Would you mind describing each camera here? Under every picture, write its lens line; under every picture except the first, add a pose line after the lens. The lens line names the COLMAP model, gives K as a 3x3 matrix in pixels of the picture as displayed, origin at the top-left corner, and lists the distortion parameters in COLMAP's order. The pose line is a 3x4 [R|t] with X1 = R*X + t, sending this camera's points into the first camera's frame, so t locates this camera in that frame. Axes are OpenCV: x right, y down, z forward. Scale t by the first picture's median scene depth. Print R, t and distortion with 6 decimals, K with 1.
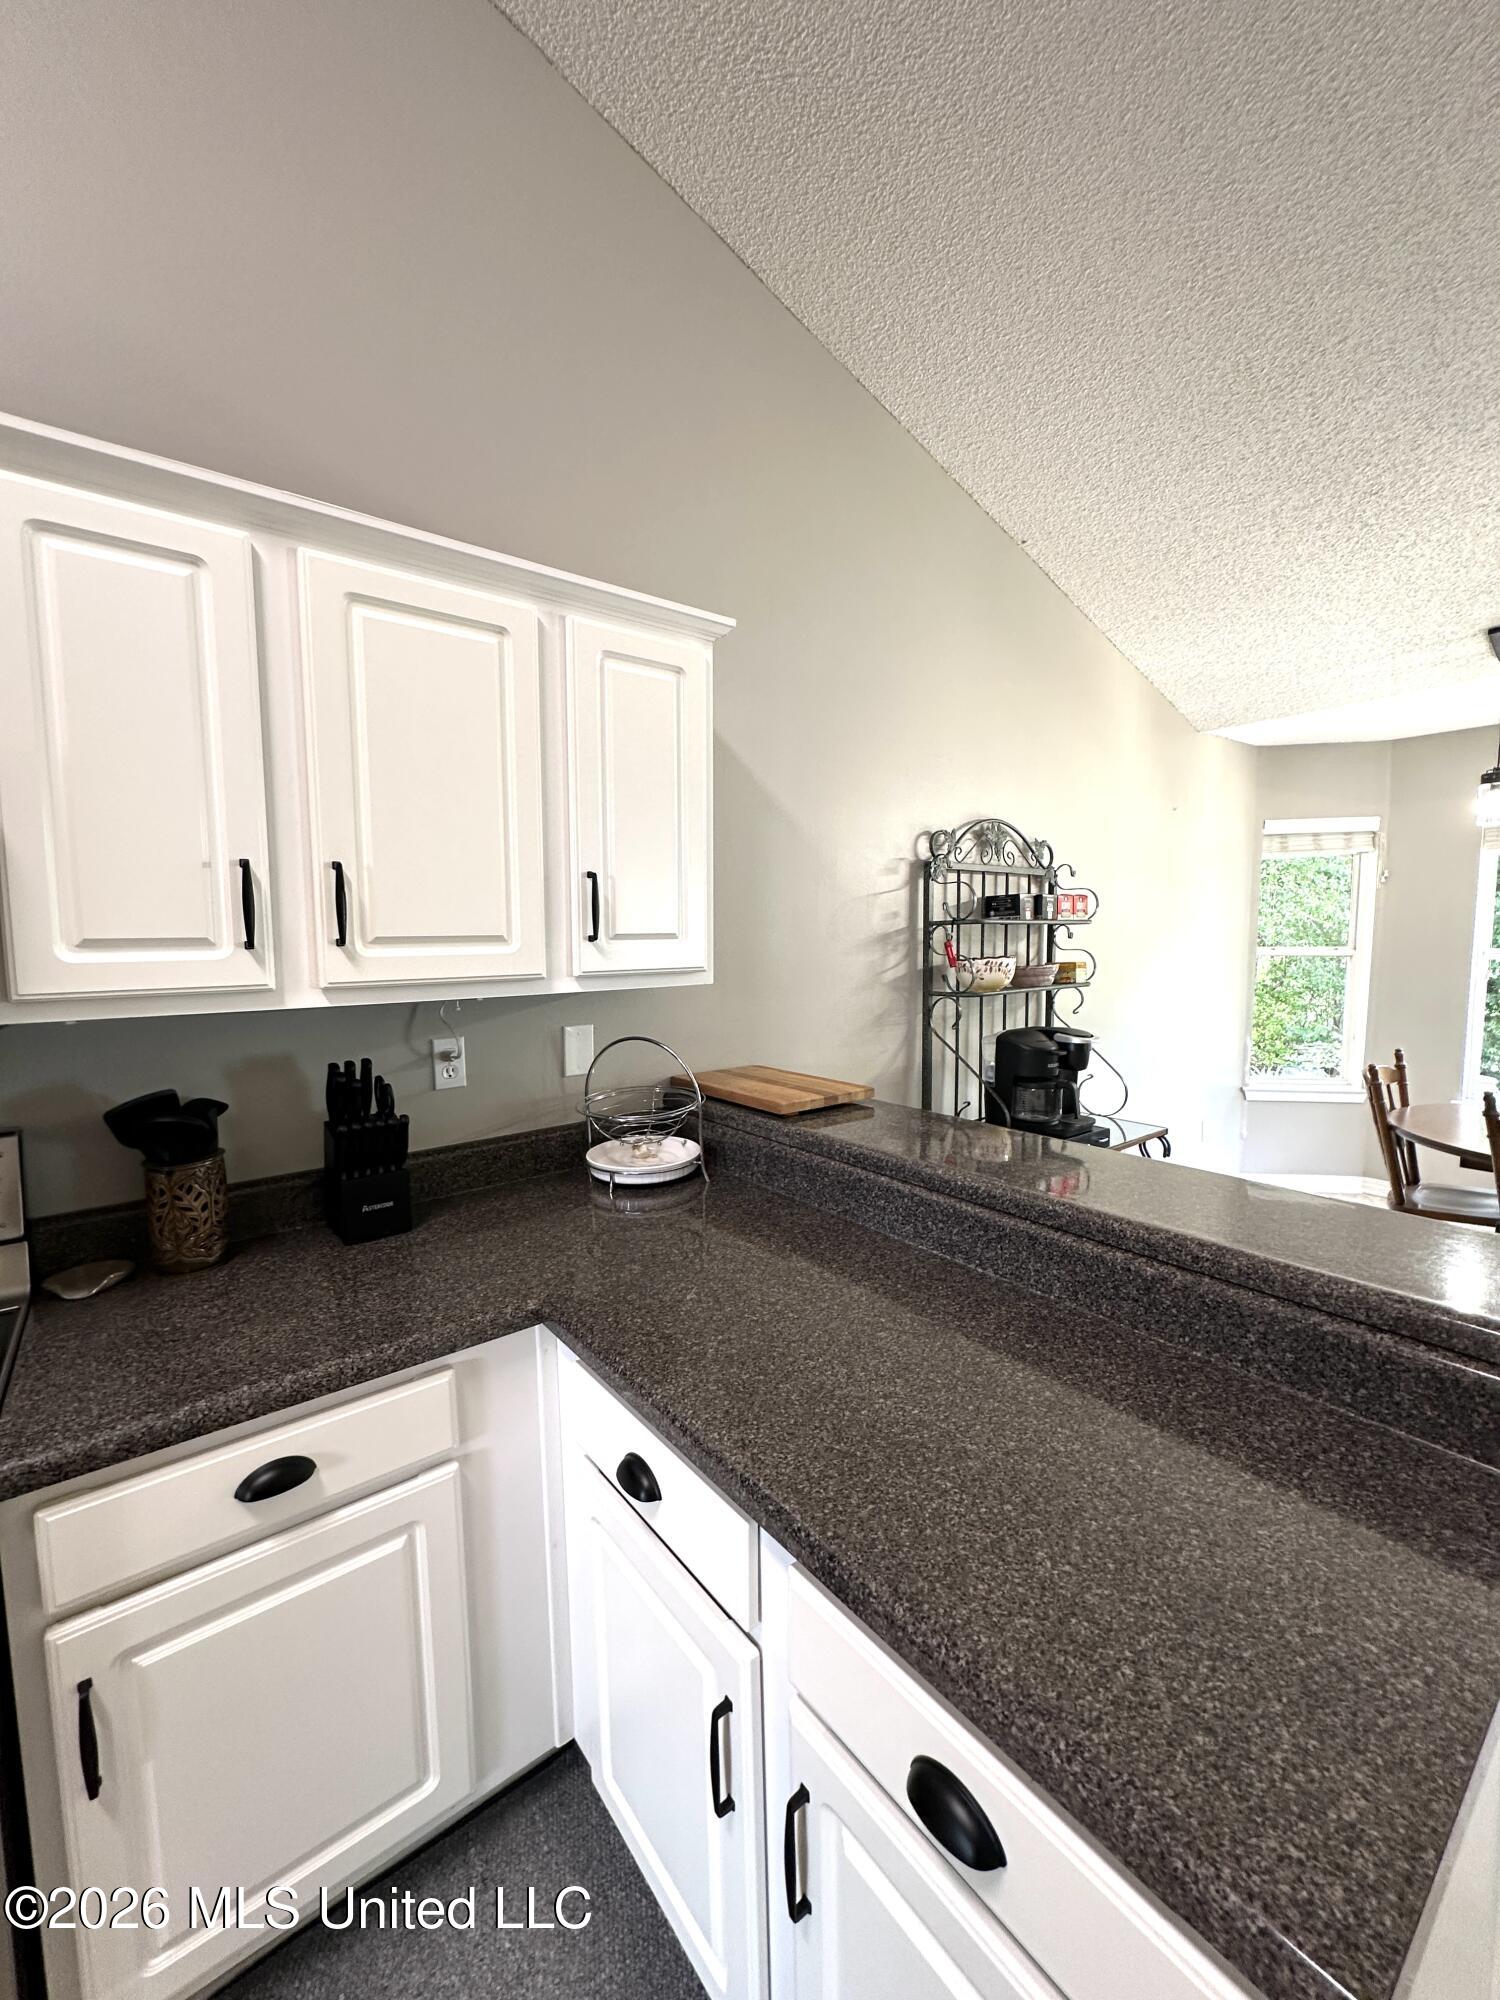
lens RADIAL K [[796.1, 0, 749.7], [0, 796.1, 998.8], [0, 0, 1]] dist [-0.001829, 0.000422]
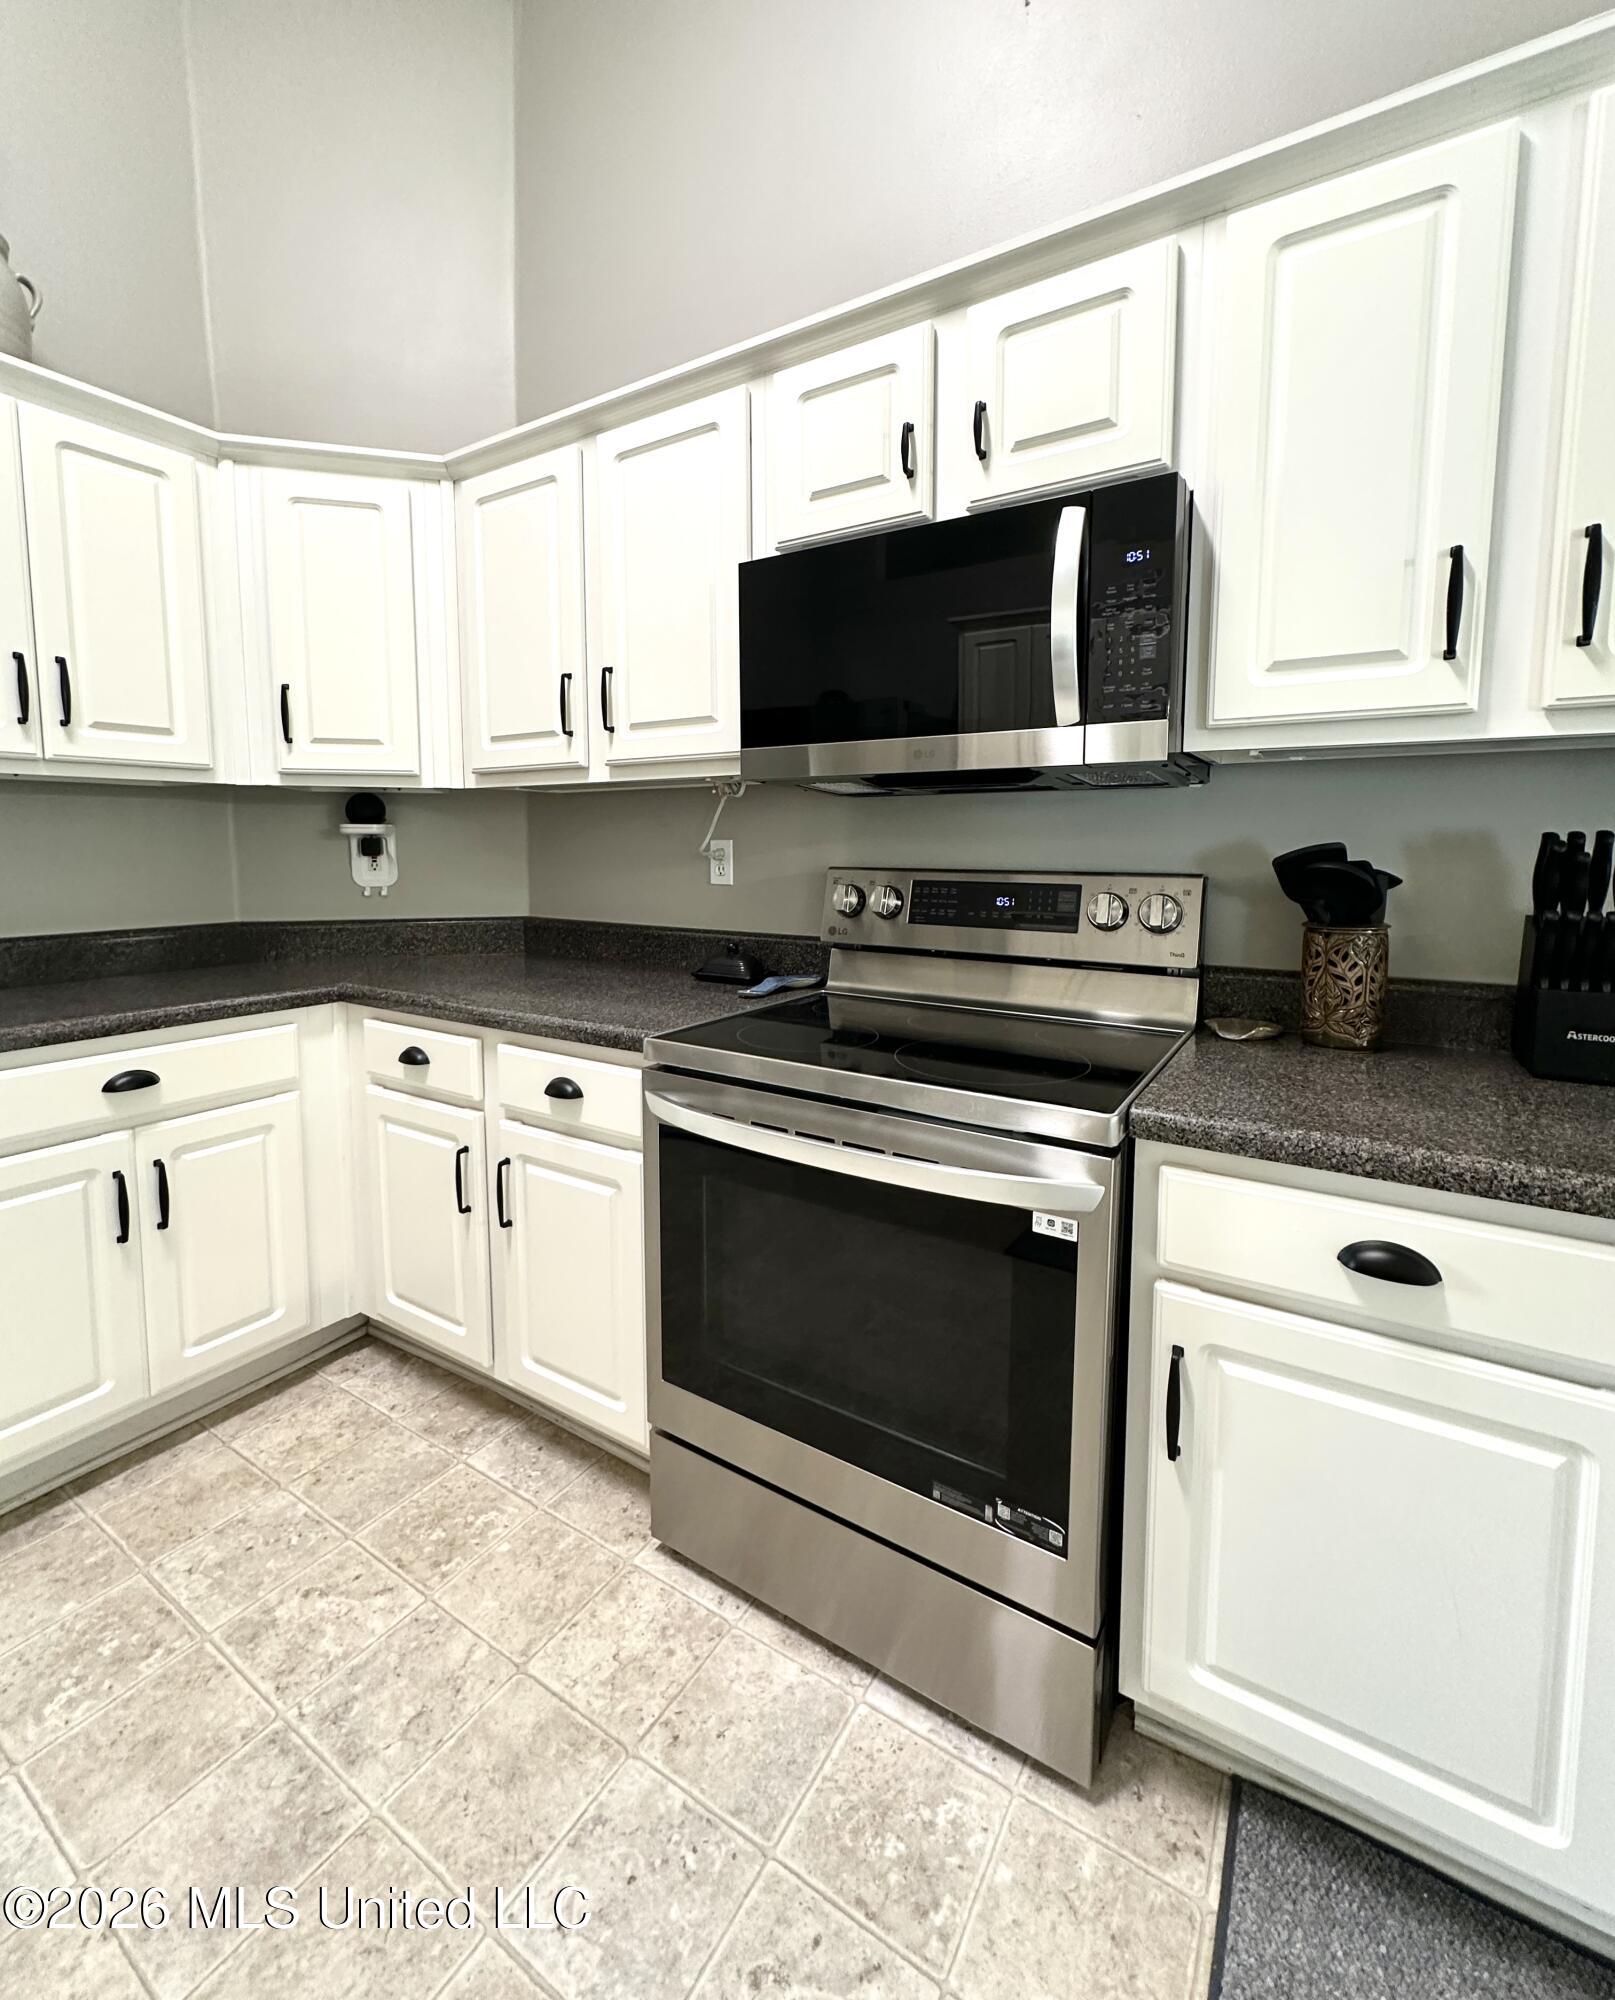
lens RADIAL K [[859.4, 0, 808.1], [0, 859.4, 922.0], [0, 0, 1]] dist [-0.001890, 0.000303]
pose [[0.342615, 0.093079, -0.934854, -0.003636], [-0.087816, 0.993896, 0.066774, 0.158883], [0.935363, 0.059218, 0.348697, 0.071691]]
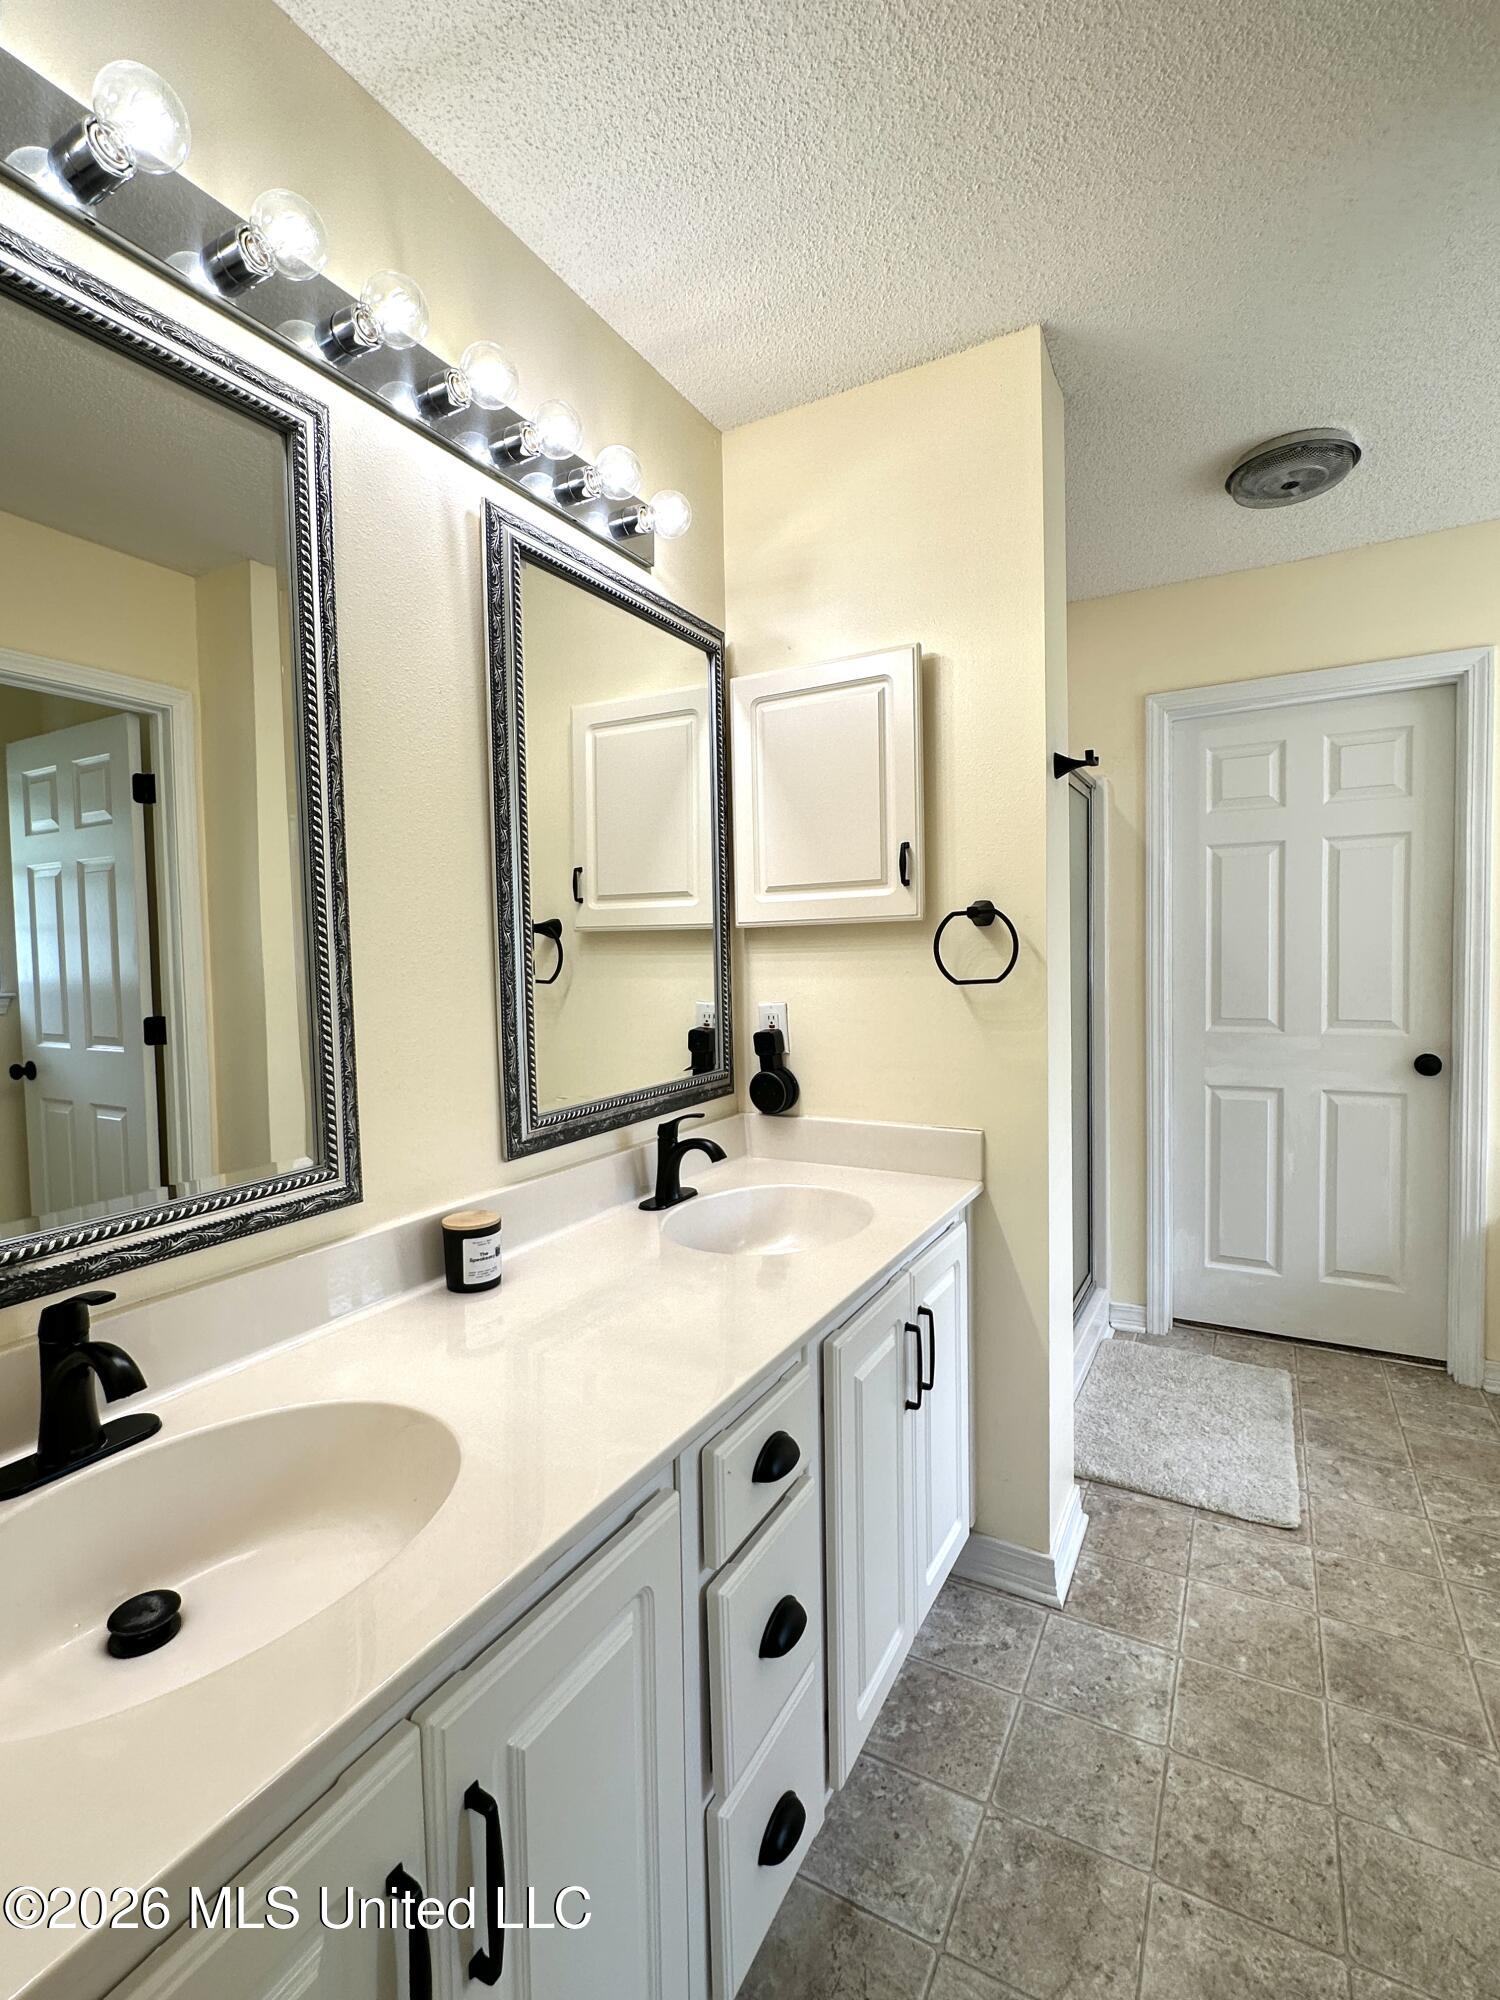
lens RADIAL K [[925.3, 0, 754.6], [0, 925.3, 997.4], [0, 0, 1]] dist [0.000025, 0.000586]
pose [[-0.399569, -0.026691, 0.916315, -1.333580], [0.099748, 0.992375, 0.072403, 0.070893], [-0.911260, 0.120330, -0.393860, 0.876467]]
